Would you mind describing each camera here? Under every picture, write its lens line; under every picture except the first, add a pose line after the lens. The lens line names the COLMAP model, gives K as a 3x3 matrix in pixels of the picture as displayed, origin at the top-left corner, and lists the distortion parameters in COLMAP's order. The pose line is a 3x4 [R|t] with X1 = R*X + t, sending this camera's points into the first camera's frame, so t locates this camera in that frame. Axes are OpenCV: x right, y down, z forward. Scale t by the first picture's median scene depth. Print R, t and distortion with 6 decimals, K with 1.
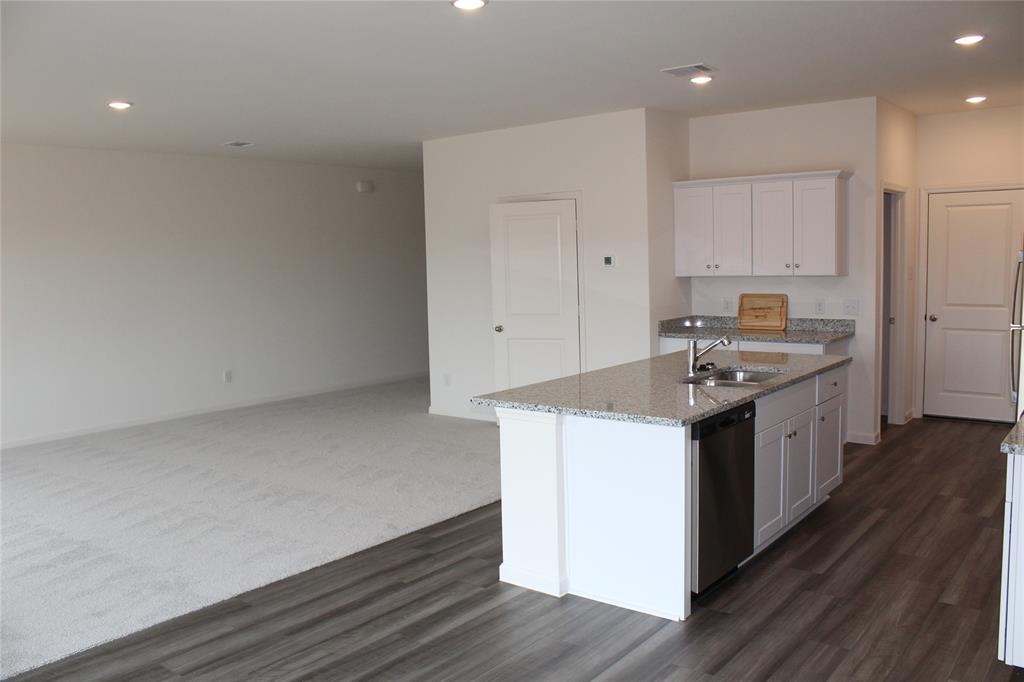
lens RADIAL K [[847.3, 0, 507.1], [0, 847.3, 343.1], [0, 0, 1]] dist [-0.152432, 0.121341]
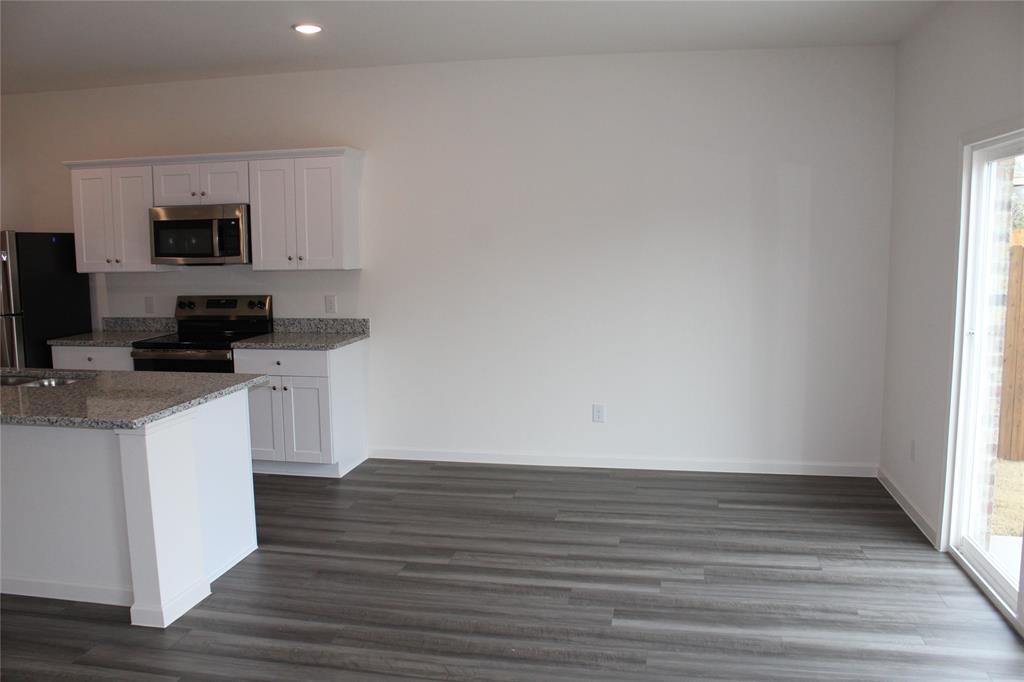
lens RADIAL K [[847.3, 0, 507.1], [0, 847.3, 343.1], [0, 0, 1]] dist [-0.152432, 0.121341]
pose [[-0.461270, -0.076623, 0.883945, -0.539971], [0.115088, 0.982680, 0.145239, -0.048215], [-0.879764, 0.168726, -0.444462, 0.628993]]
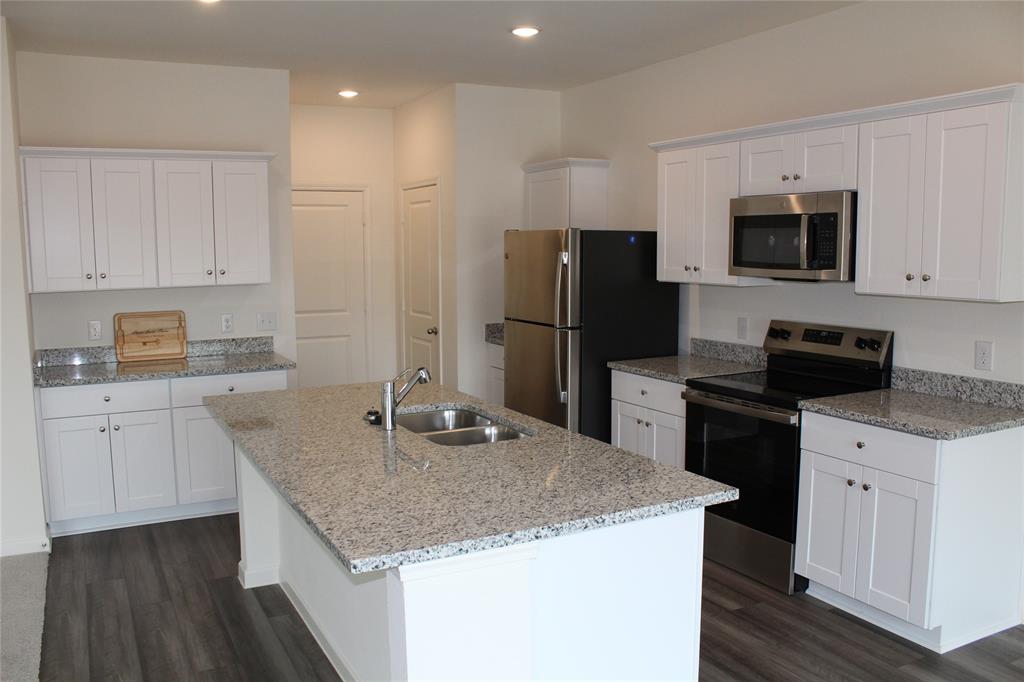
lens RADIAL K [[847.3, 0, 507.1], [0, 847.3, 343.1], [0, 0, 1]] dist [-0.152432, 0.121341]
pose [[0.403321, -0.080996, 0.911467, -0.252799], [0.090419, 0.994728, 0.048385, -0.041253], [-0.910580, 0.062900, 0.408518, 0.450237]]
